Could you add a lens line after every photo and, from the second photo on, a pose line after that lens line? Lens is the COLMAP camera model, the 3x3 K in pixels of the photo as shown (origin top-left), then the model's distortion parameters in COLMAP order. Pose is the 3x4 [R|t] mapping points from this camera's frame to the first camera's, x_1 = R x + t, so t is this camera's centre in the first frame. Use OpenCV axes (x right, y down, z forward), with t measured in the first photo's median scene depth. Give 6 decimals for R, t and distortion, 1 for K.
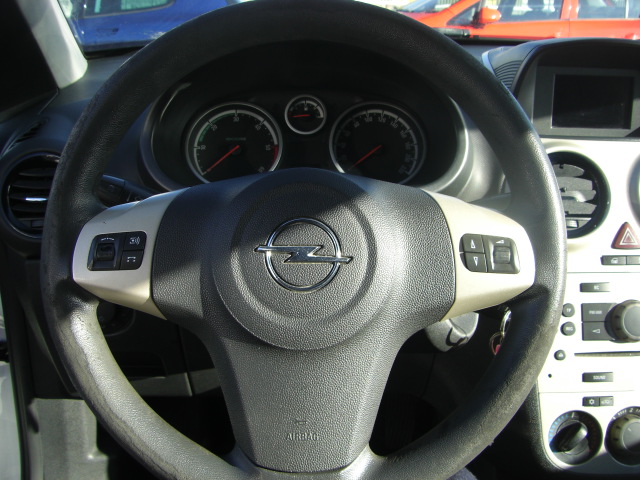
lens RADIAL K [[717.4, 0, 320.0], [0, 717.4, 240.0], [0, 0, 1]] dist [-0.179790, 0.119708]
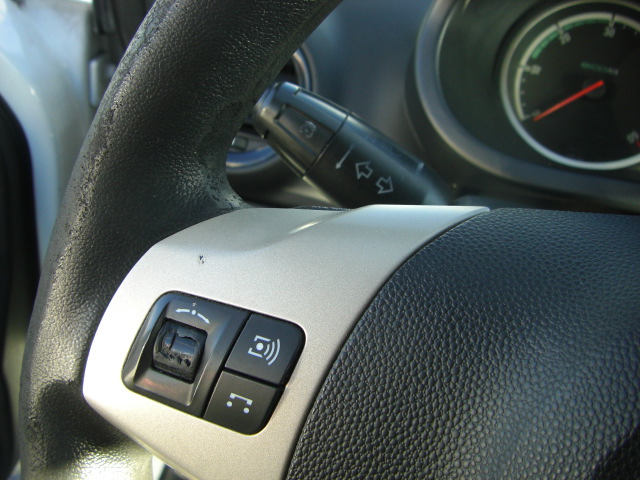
lens RADIAL K [[717.4, 0, 320.0], [0, 717.4, 240.0], [0, 0, 1]] dist [-0.179790, 0.119708]
pose [[0.892714, 0.286435, -0.347875, -0.088157], [-0.238381, 0.955302, 0.174848, -0.060062], [0.382408, -0.073163, 0.921093, 0.434925]]
